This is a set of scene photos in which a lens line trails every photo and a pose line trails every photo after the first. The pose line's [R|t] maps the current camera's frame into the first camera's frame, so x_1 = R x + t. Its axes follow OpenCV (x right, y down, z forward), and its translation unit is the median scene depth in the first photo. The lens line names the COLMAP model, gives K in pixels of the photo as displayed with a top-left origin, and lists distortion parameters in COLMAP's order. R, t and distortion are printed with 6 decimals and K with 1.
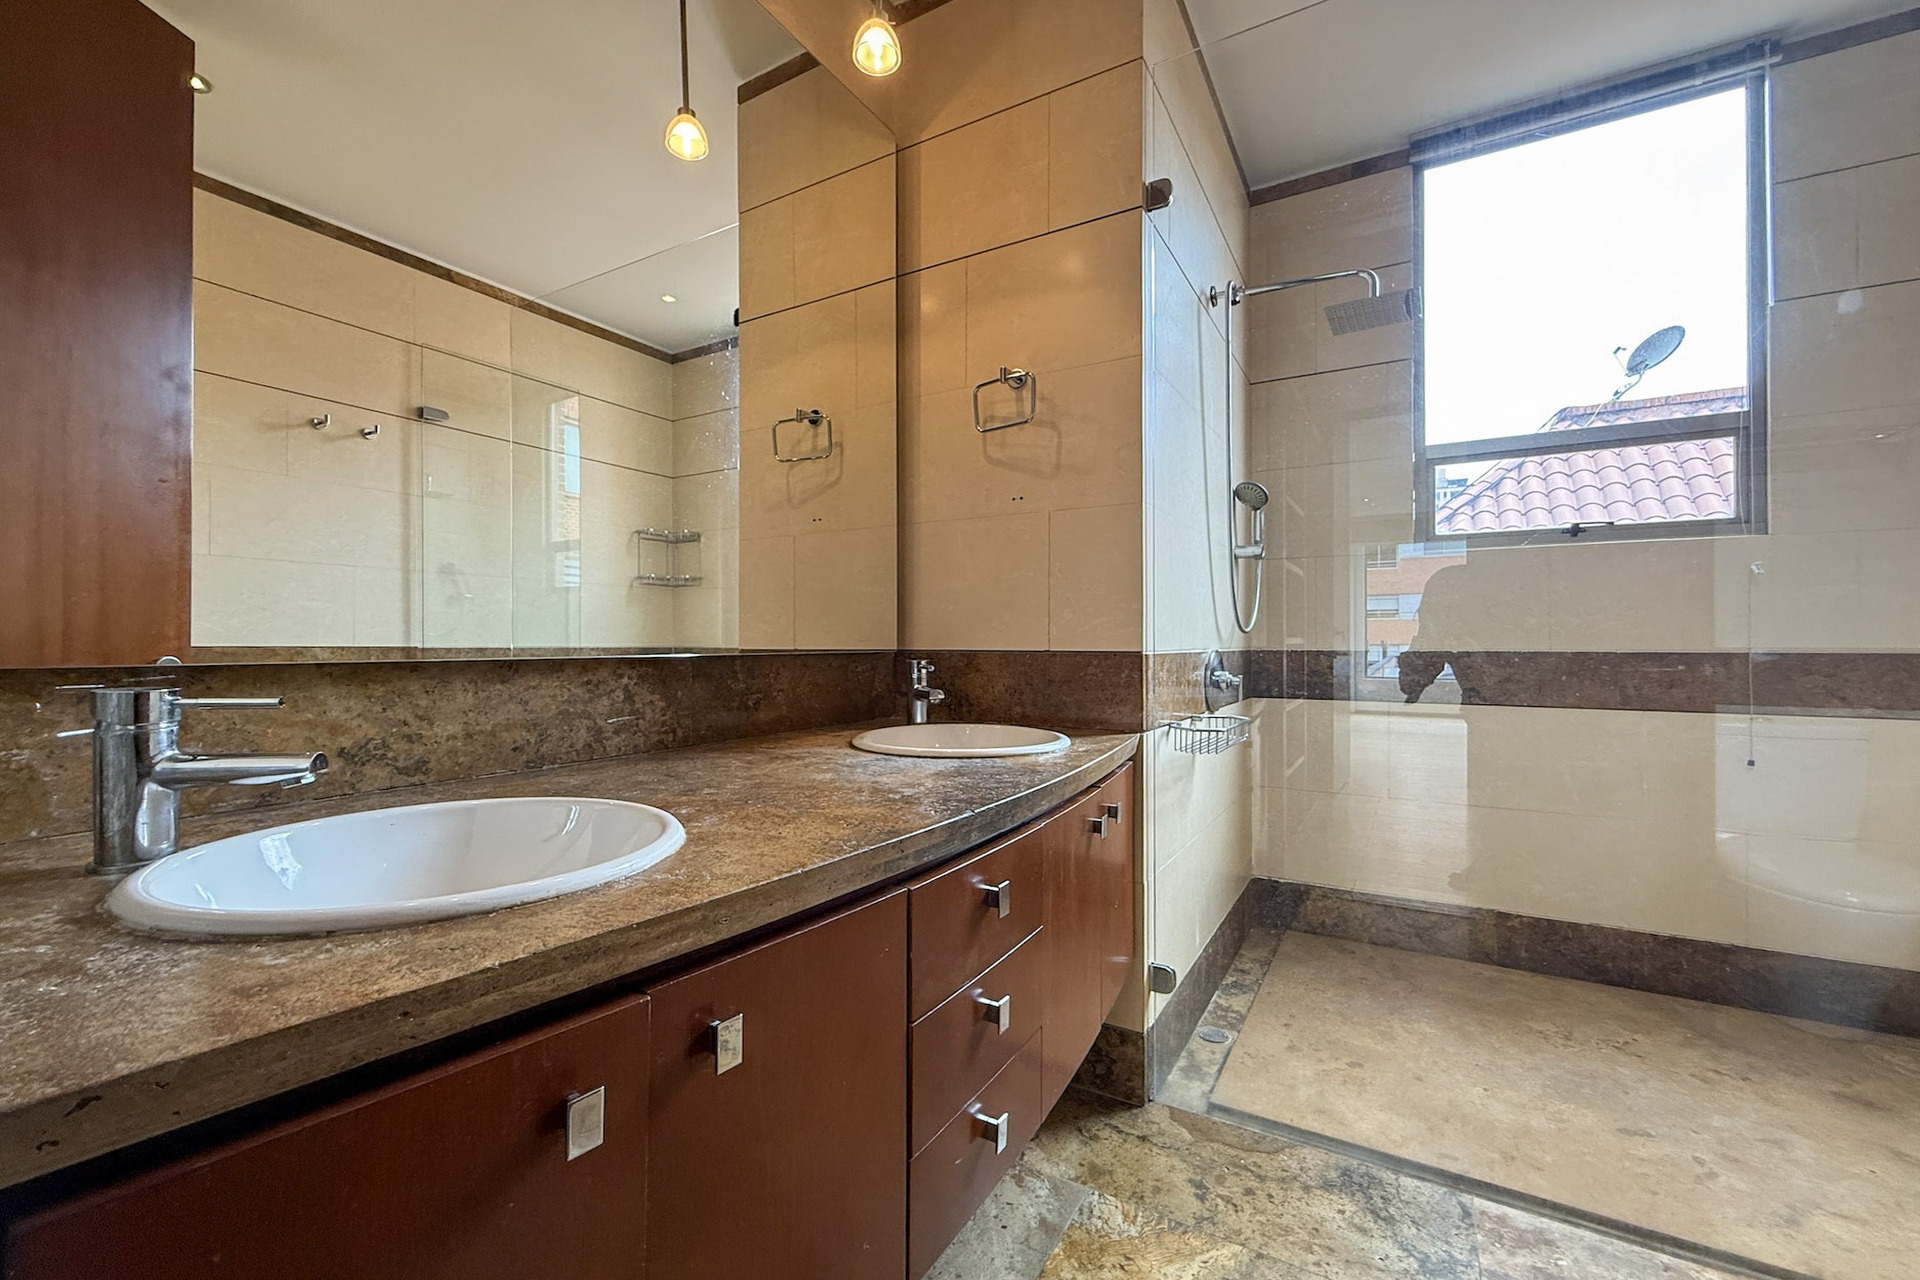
lens RADIAL K [[770.8, 0, 947.9], [0, 770.8, 641.6], [0, 0, 1]] dist [-0.001017, -0.000128]
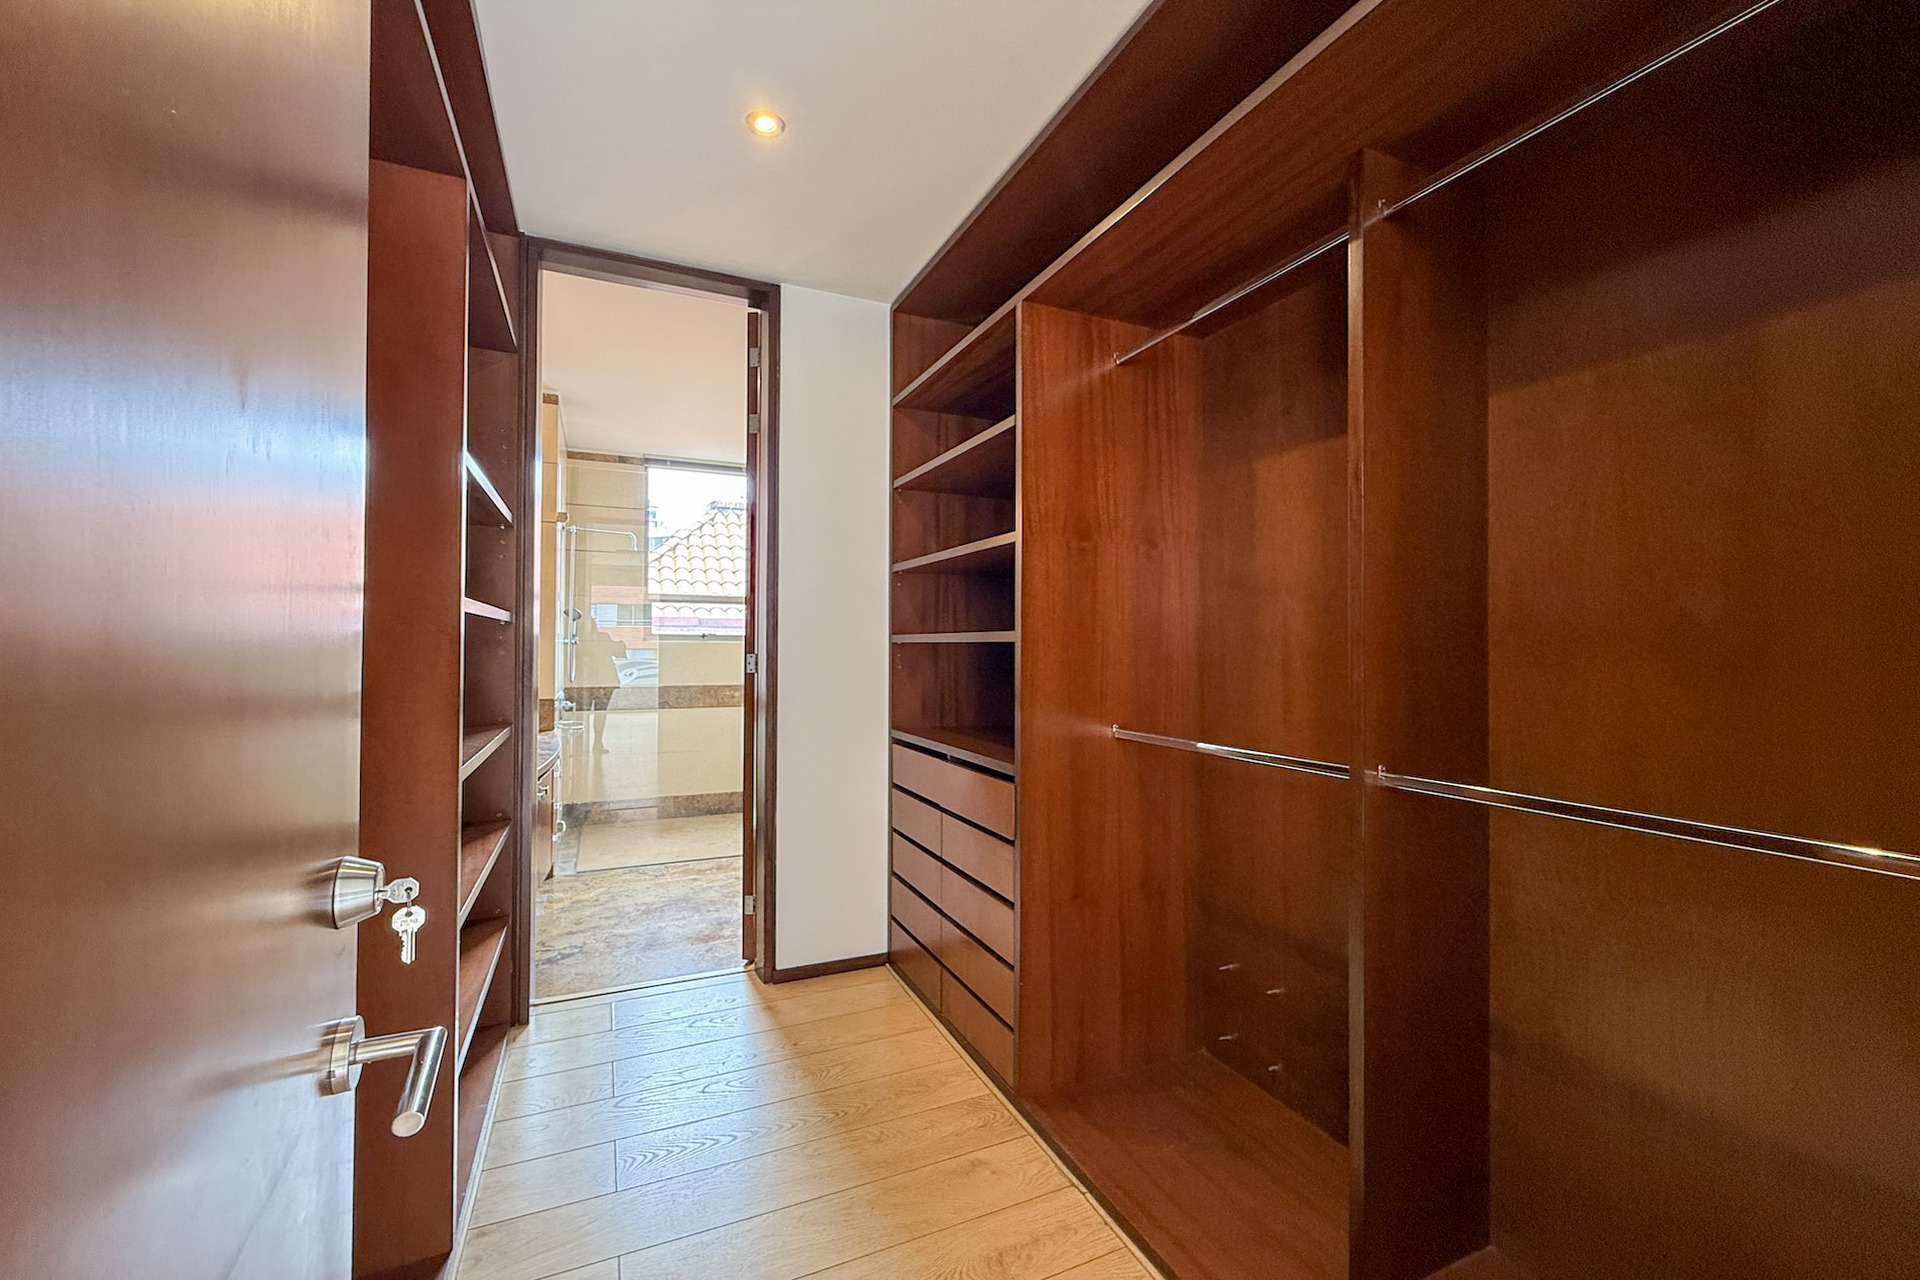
lens RADIAL K [[770.8, 0, 947.9], [0, 770.8, 641.6], [0, 0, 1]] dist [-0.001017, -0.000128]
pose [[0.571580, 0.009440, 0.820492, -0.831846], [-0.008447, 0.999949, -0.005620, -0.127353], [-0.820503, -0.003718, 0.571630, -1.150768]]
